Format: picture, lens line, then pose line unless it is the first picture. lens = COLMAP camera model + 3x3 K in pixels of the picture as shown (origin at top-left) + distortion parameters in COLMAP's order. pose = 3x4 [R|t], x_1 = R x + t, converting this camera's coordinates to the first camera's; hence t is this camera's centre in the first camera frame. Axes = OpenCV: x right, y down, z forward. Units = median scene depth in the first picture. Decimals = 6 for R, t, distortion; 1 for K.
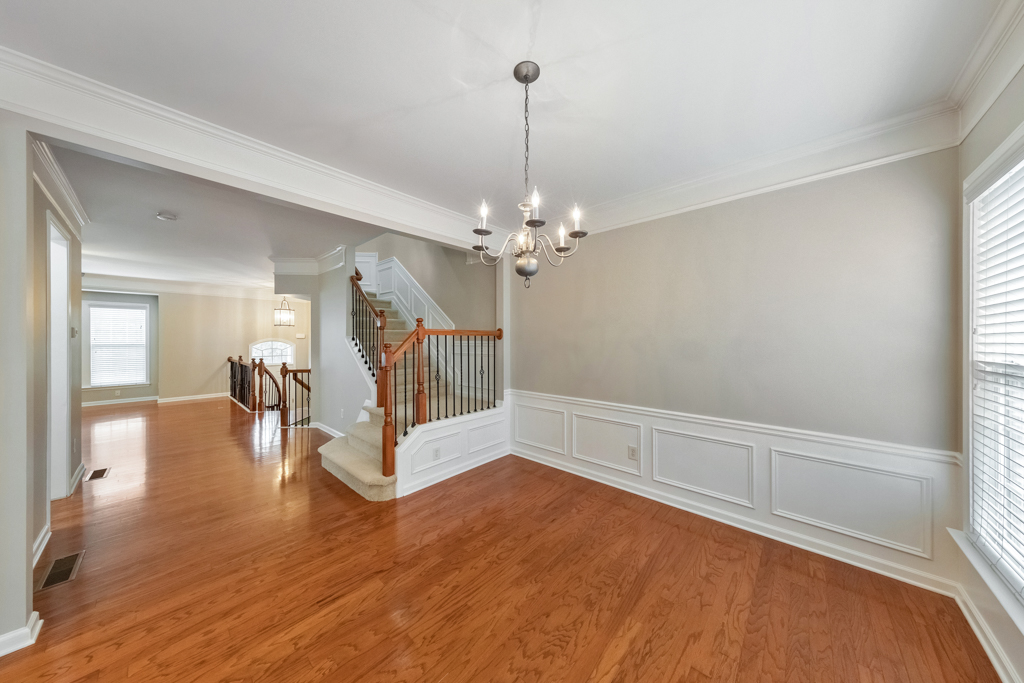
lens RADIAL K [[316.0, 0, 513.2], [0, 316.0, 337.9], [0, 0, 1]] dist [0.002021, 0.000039]
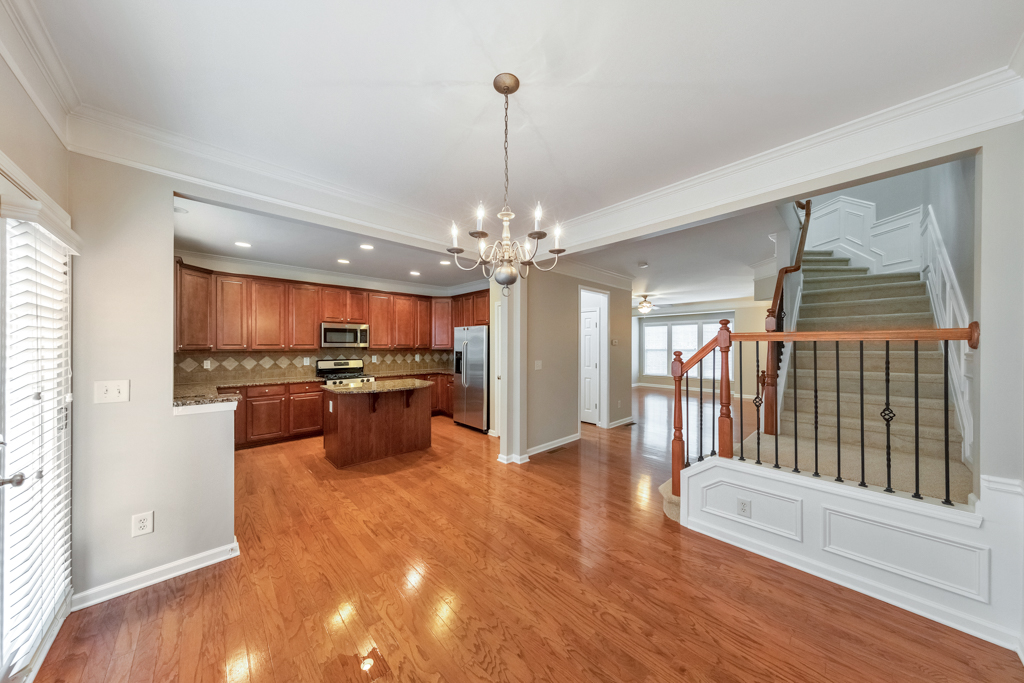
lens RADIAL K [[325.7, 0, 514.8], [0, 325.7, 344.0], [0, 0, 1]] dist [0.001031, -0.000068]
pose [[-0.067118, -0.004535, -0.997735, 0.960876], [-0.000949, 0.999990, -0.004481, 0.003423], [0.997745, 0.000646, -0.067122, 0.977275]]
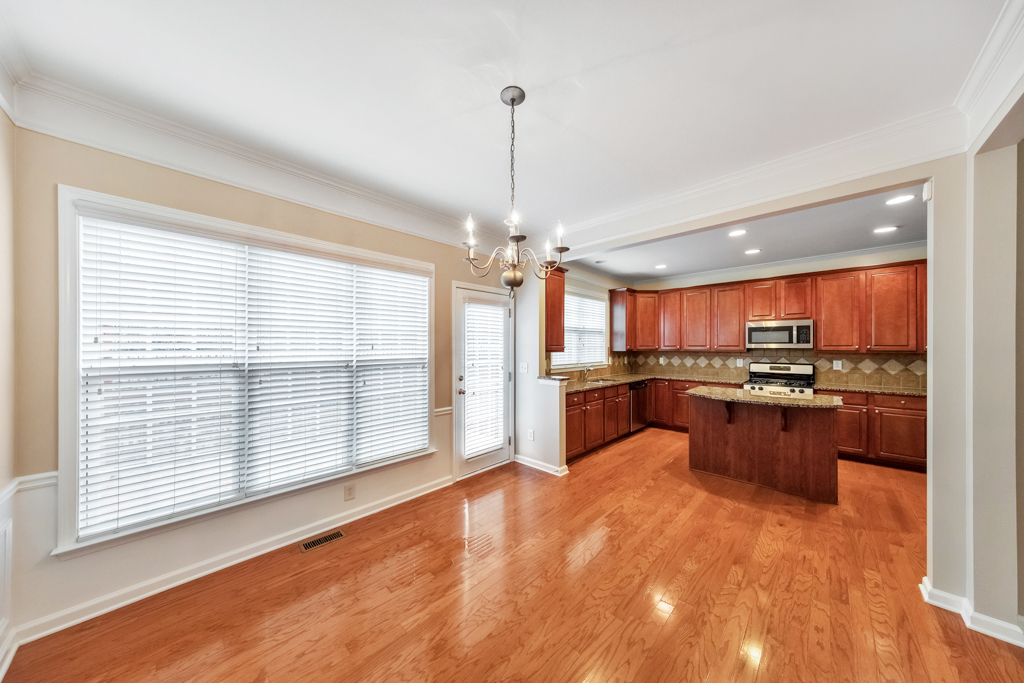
lens RADIAL K [[325.7, 0, 514.8], [0, 325.7, 344.0], [0, 0, 1]] dist [0.001031, -0.000068]
pose [[-0.999557, 0.000277, 0.029778, 0.002843], [0.000132, 0.999988, -0.004886, -0.002584], [-0.029779, -0.004880, -0.999545, 1.859978]]
